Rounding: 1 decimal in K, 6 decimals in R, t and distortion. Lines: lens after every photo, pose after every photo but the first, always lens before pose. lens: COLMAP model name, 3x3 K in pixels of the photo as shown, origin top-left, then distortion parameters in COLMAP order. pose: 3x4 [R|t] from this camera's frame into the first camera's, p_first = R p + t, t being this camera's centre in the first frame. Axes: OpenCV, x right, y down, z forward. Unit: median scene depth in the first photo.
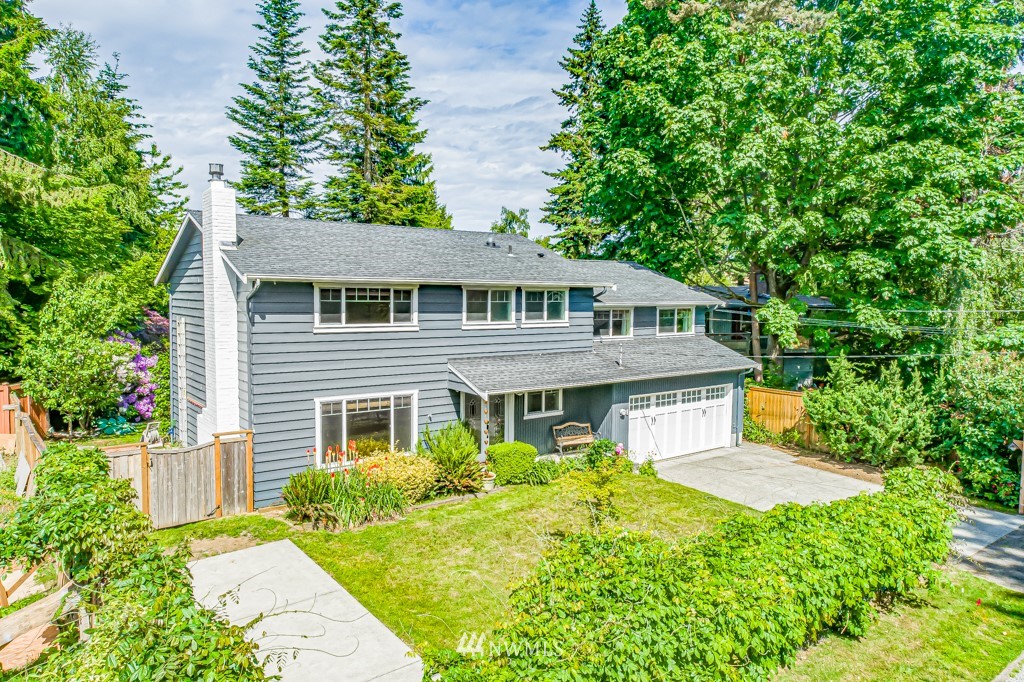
lens RADIAL K [[695.3, 0, 512.7], [0, 695.3, 340.3], [0, 0, 1]] dist [0.004170, 0.008441]
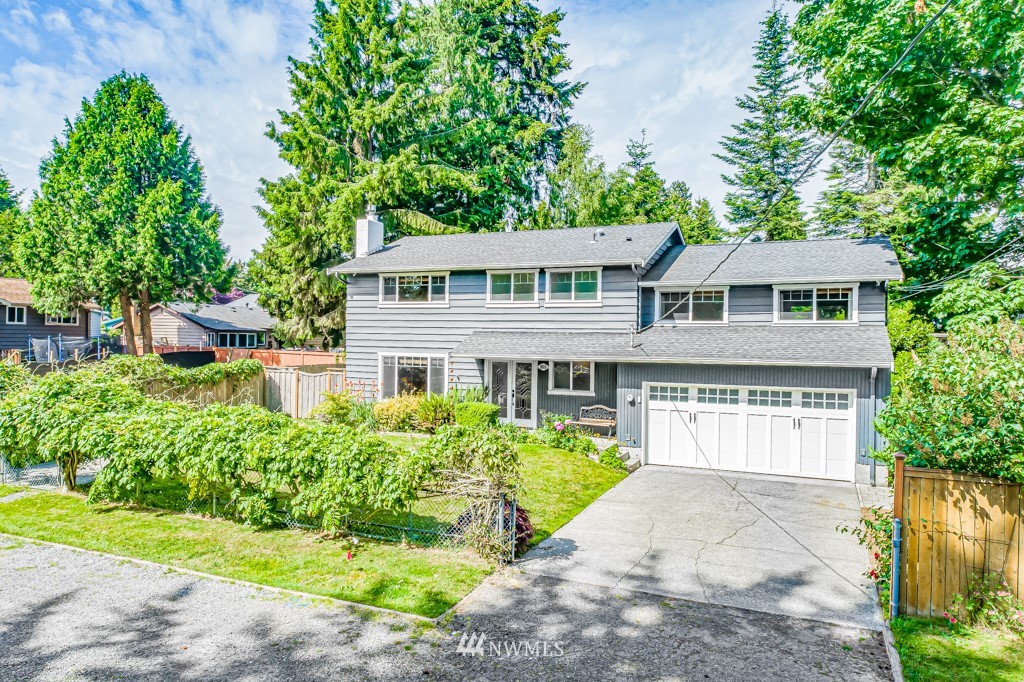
lens RADIAL K [[695.3, 0, 512.5], [0, 695.3, 340.0], [0, 0, 1]] dist [0.004170, 0.008441]
pose [[0.466803, 0.013803, -0.884253, 0.993781], [-0.055075, 0.998391, -0.013489, 0.053127], [0.882645, 0.054997, 0.466813, 0.488566]]
